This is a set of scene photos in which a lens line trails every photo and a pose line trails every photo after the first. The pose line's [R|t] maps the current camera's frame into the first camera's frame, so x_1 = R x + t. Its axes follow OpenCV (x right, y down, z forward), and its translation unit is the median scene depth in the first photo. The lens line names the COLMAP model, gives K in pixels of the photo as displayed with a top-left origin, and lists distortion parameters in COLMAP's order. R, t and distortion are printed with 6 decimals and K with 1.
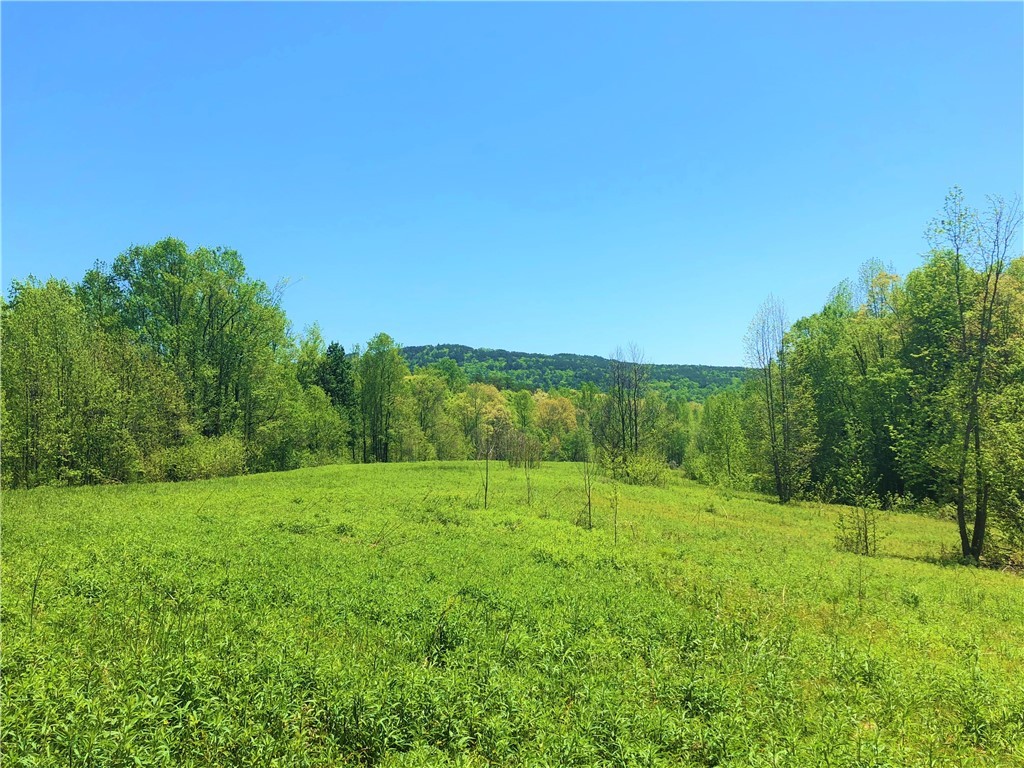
lens RADIAL K [[843.3, 0, 500.8], [0, 843.3, 378.8], [0, 0, 1]] dist [-0.005548, 0.082165]
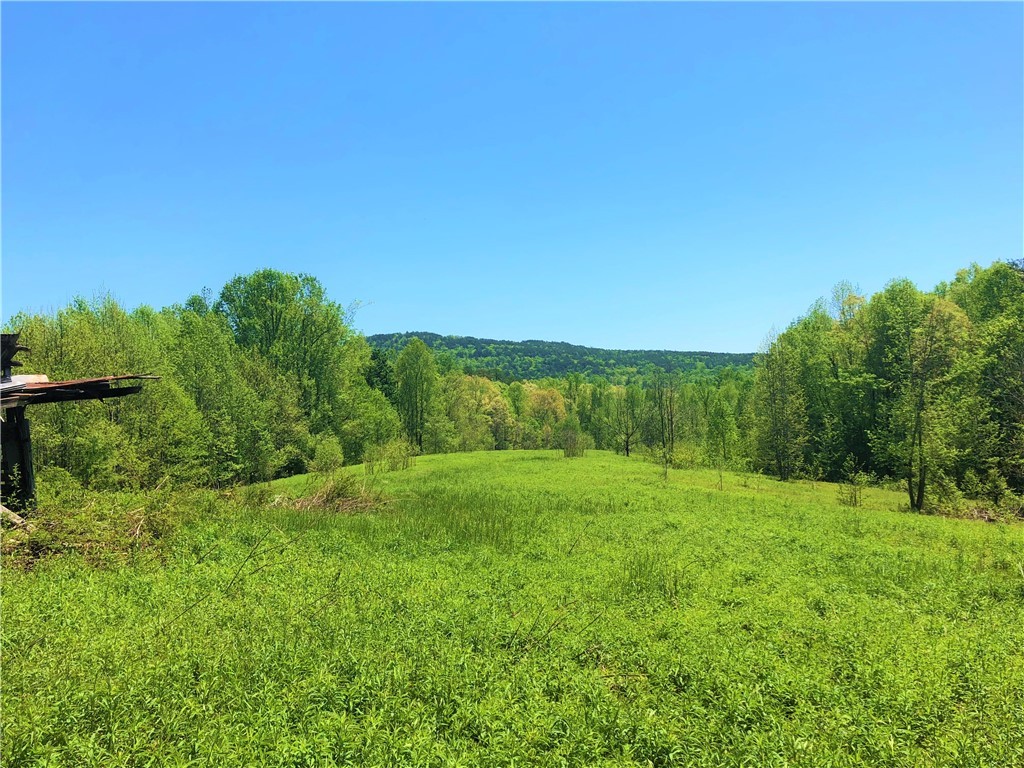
lens RADIAL K [[841.7, 0, 504.6], [0, 841.7, 386.7], [0, 0, 1]] dist [0.042607, -0.039067]
pose [[0.998844, -0.011160, 0.046755, -0.105610], [0.009916, 0.999593, 0.026763, -0.027036], [-0.047034, -0.026269, 0.998548, -0.199338]]
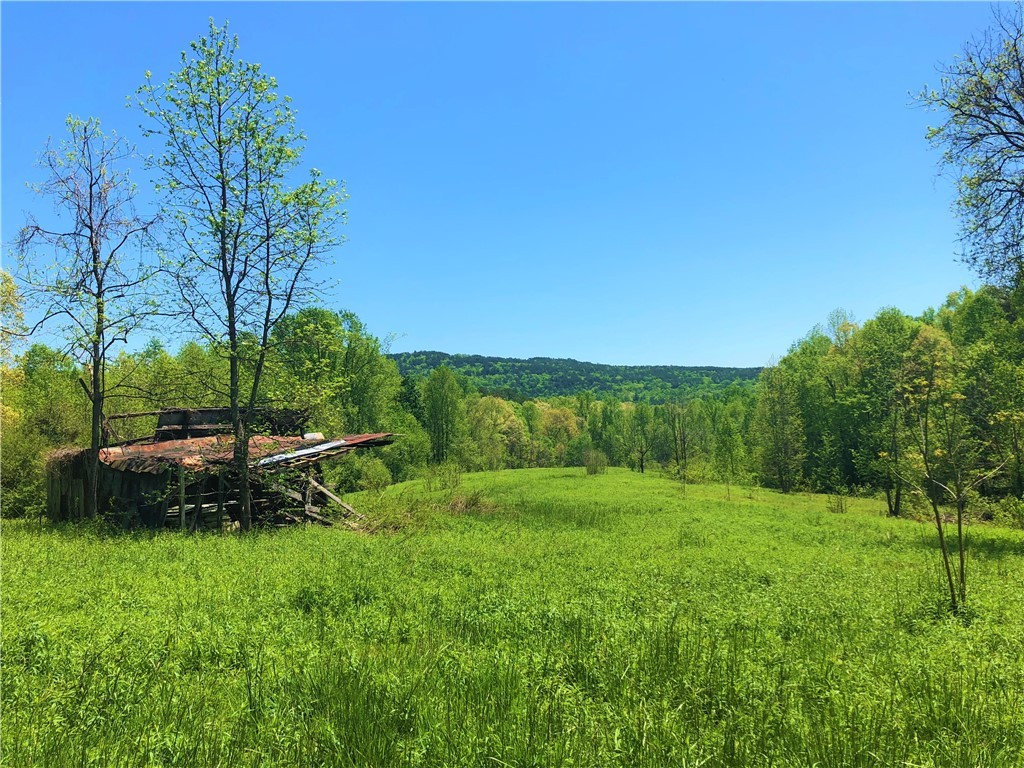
lens RADIAL K [[841.7, 0, 504.6], [0, 841.7, 386.7], [0, 0, 1]] dist [0.042607, -0.039067]
pose [[0.998911, -0.024925, 0.039441, -0.137067], [0.024688, 0.999674, 0.006484, -0.040790], [-0.039589, -0.005503, 0.999201, -0.304527]]
